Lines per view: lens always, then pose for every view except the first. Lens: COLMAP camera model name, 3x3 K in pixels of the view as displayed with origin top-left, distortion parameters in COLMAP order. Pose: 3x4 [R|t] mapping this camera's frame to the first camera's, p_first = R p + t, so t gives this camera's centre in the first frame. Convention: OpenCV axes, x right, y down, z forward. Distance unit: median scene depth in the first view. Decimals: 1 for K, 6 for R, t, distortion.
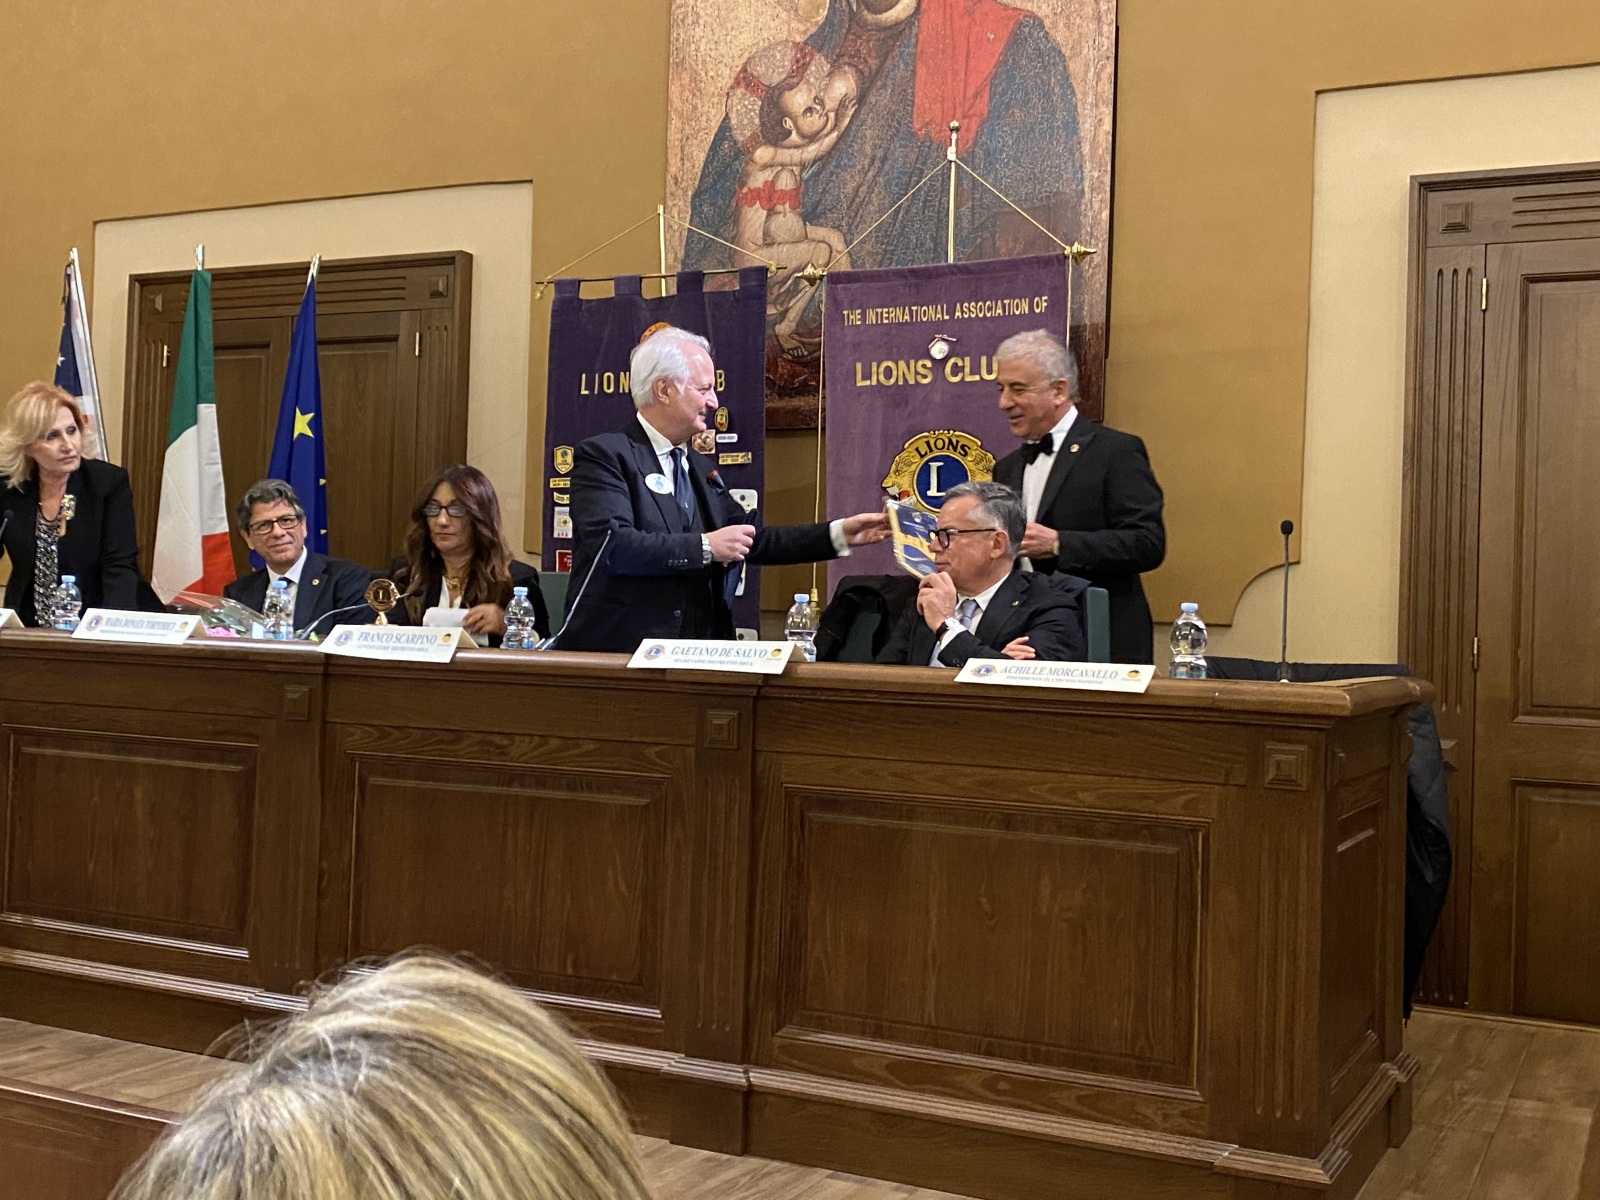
lens RADIAL K [[1764.1, 0, 793.7], [0, 1764.1, 583.4], [0, 0, 1]] dist [0.209700, -0.710460]
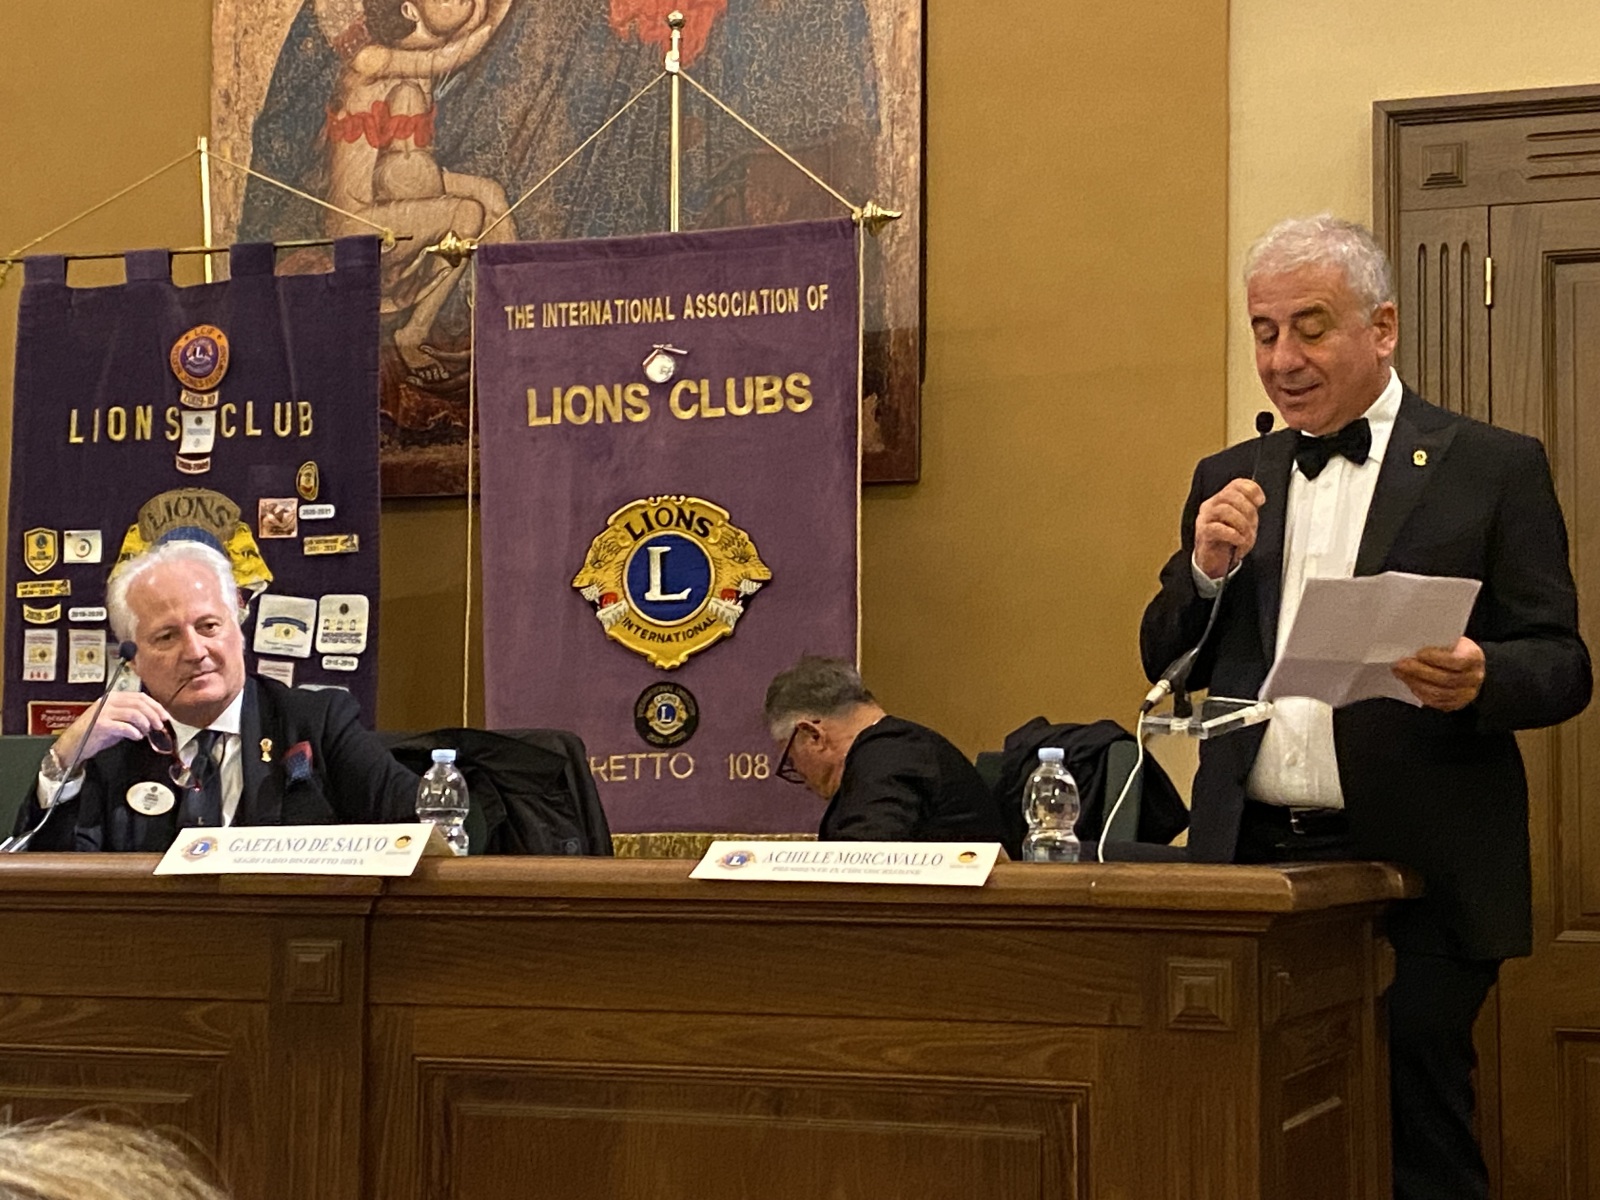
lens RADIAL K [[2900.5, 0, 789.1], [0, 2900.5, 579.2], [0, 0, 1]] dist [0.187369, -0.442328]
pose [[0.992324, -0.012243, 0.123055, -0.000056], [0.020109, 0.997818, -0.062881, 0.008183], [-0.122016, 0.064873, 0.990406, -0.018885]]
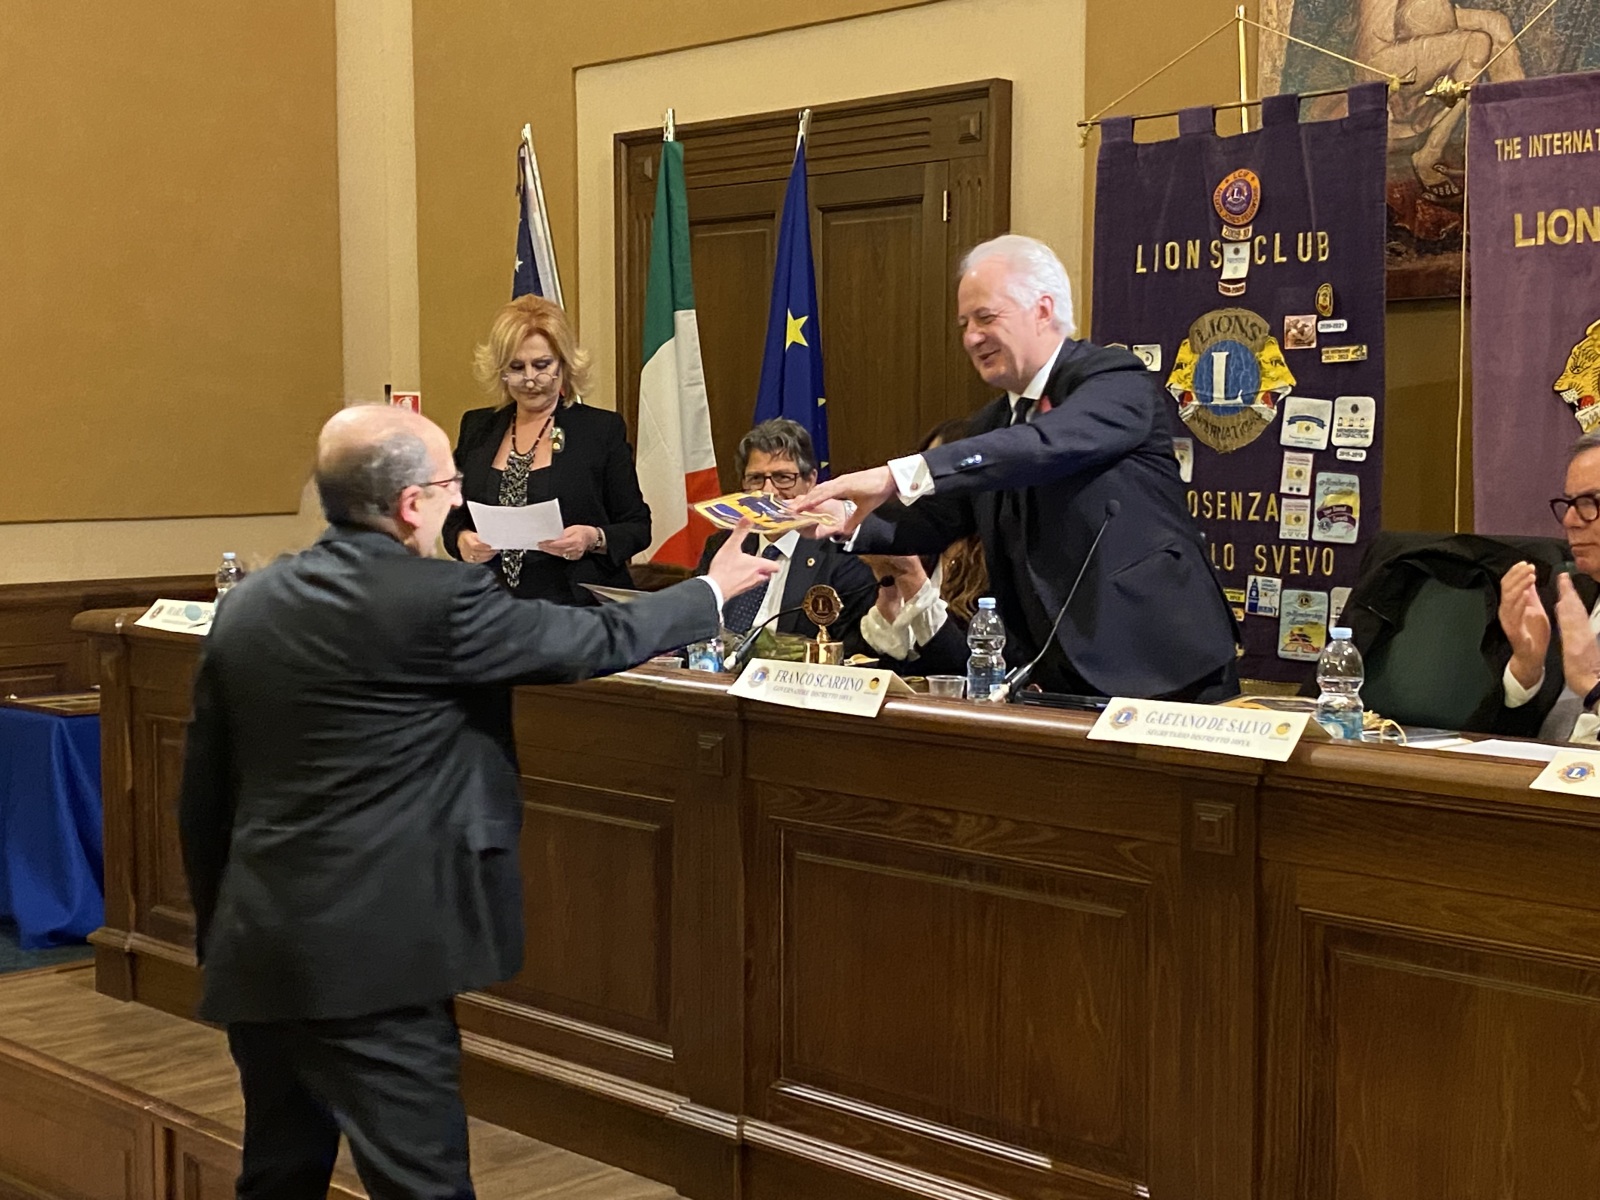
lens RADIAL K [[2259.2, 0, 820.8], [0, 2259.2, 616.8], [0, 0, 1]] dist [0.214394, -0.724824]
pose [[0.949086, -0.006681, -0.314946, 0.060161], [0.035445, 0.995691, 0.085692, -0.053545], [0.313016, -0.092492, 0.945233, 0.038253]]
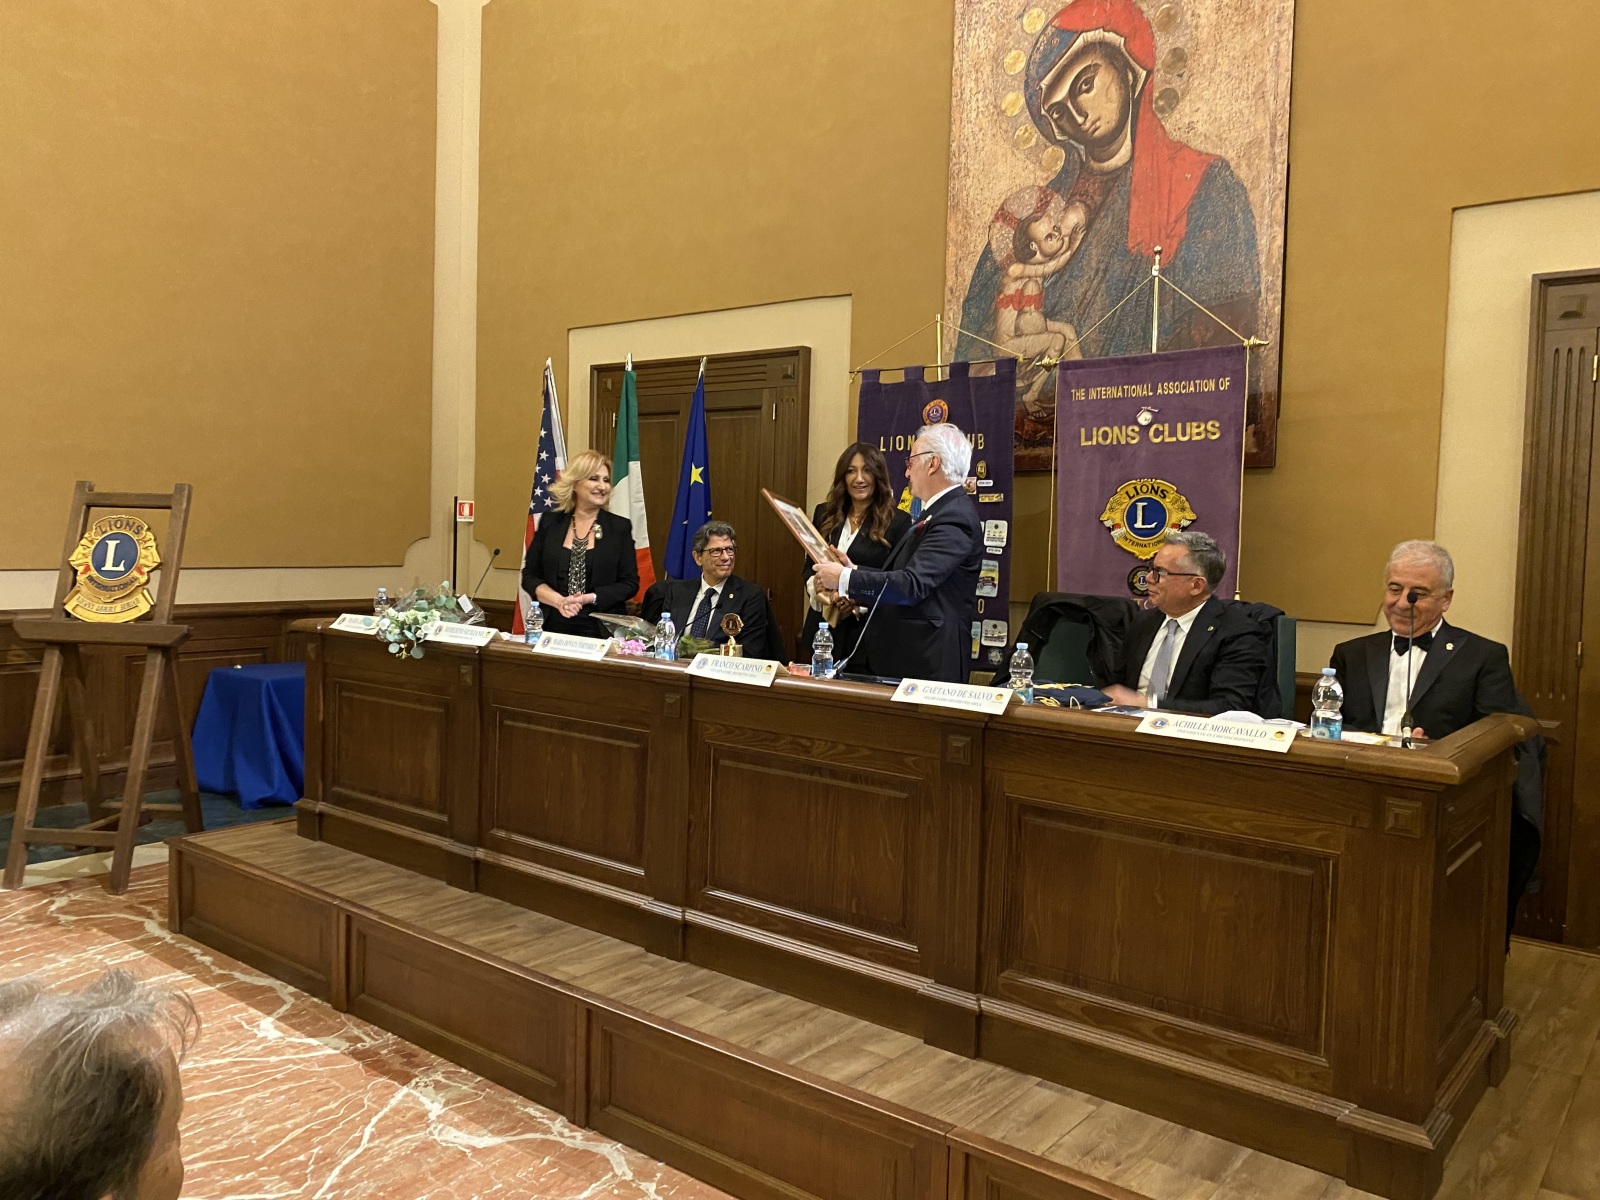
lens RADIAL K [[1216.7, 0, 798.3], [0, 1216.7, 577.0], [0, 0, 1]] dist [0.091682, -0.184228]
pose [[0.977968, 0.003565, -0.208726, 0.019731], [0.006082, 0.998943, 0.045556, -0.055283], [0.208668, -0.045822, 0.976913, 0.036515]]
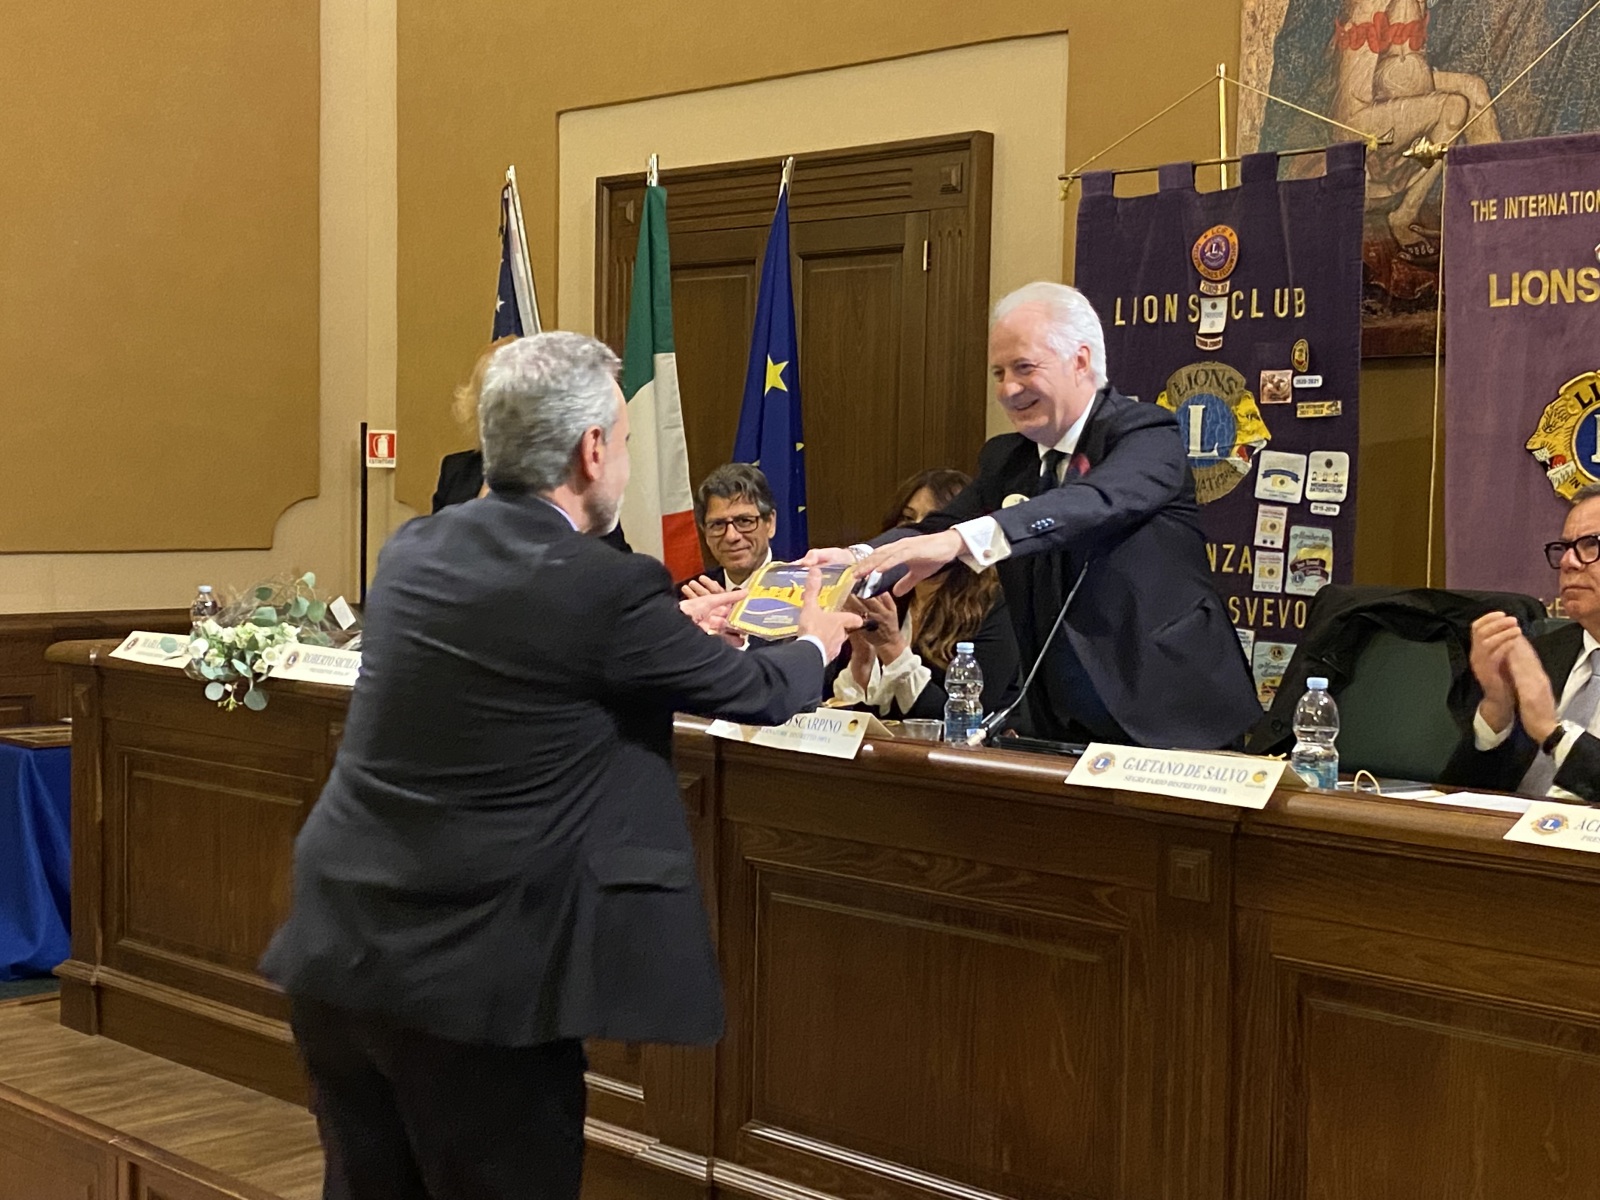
lens RADIAL K [[2259.2, 0, 820.8], [0, 2259.2, 616.8], [0, 0, 1]] dist [0.214394, -0.724824]
pose [[0.953470, 0.003805, -0.301464, 0.057768], [0.016615, 0.997738, 0.065143, -0.052195], [0.301030, -0.067121, 0.951249, 0.034444]]
